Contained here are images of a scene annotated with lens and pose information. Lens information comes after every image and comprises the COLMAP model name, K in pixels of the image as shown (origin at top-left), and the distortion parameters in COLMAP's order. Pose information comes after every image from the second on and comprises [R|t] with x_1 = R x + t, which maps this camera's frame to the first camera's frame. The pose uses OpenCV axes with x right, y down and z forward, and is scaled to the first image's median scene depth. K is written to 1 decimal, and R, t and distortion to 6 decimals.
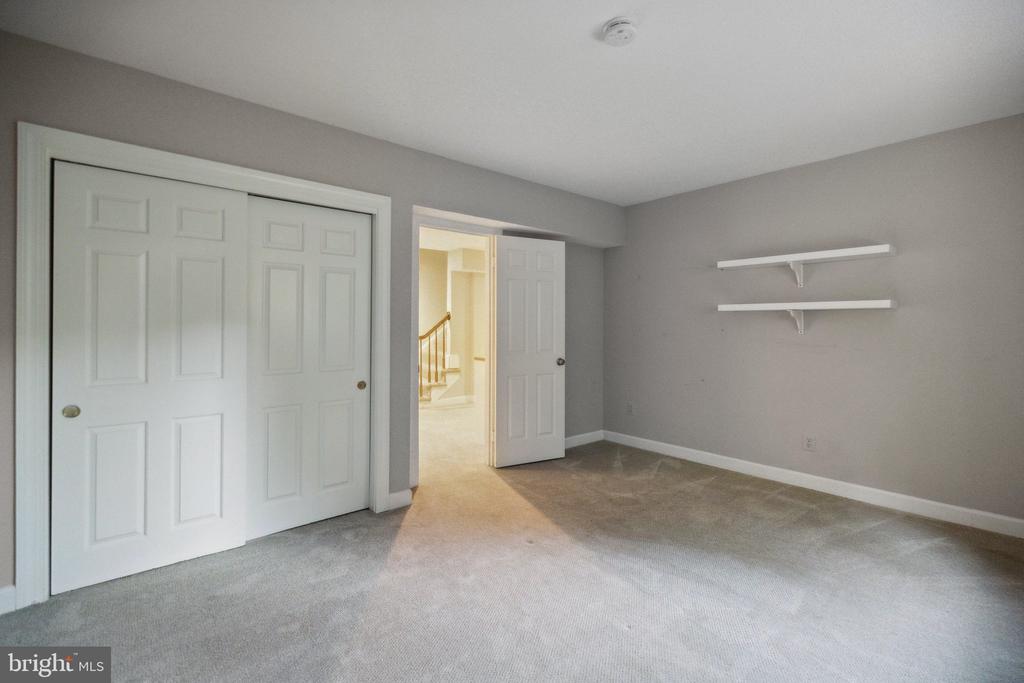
lens RADIAL K [[439.6, 0, 509.5], [0, 439.6, 331.7], [0, 0, 1]] dist [0.002336, 0.000199]
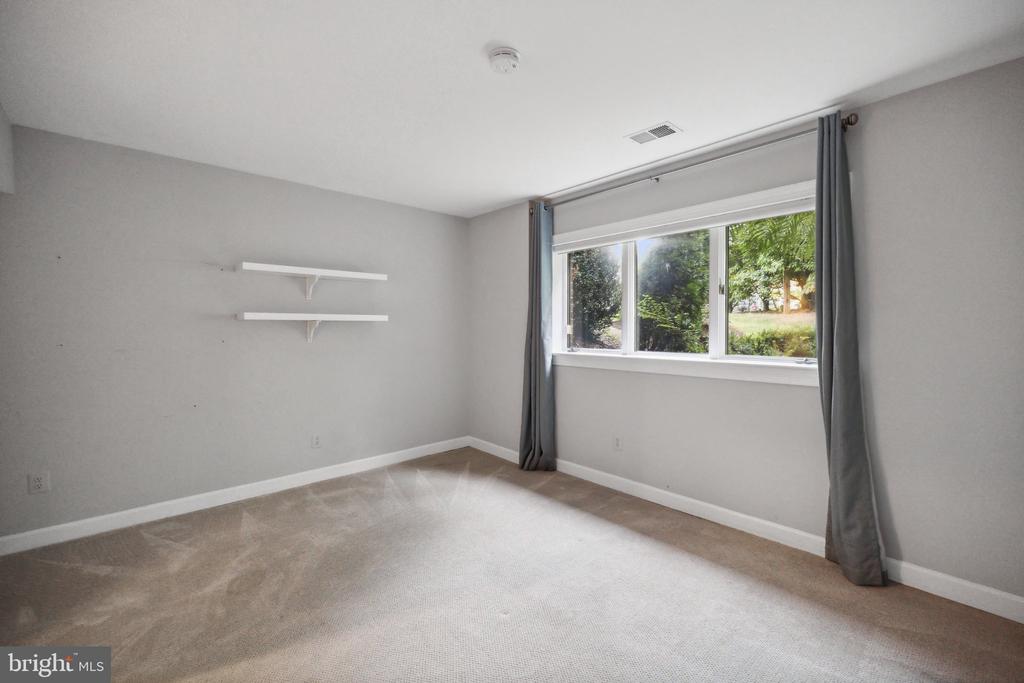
lens RADIAL K [[439.6, 0, 509.5], [0, 439.6, 331.7], [0, 0, 1]] dist [0.002336, 0.000199]
pose [[-0.014855, -0.011540, 0.999823, -0.448197], [0.020594, 0.999718, 0.011845, -0.025555], [-0.999678, 0.020766, -0.014613, 0.545131]]
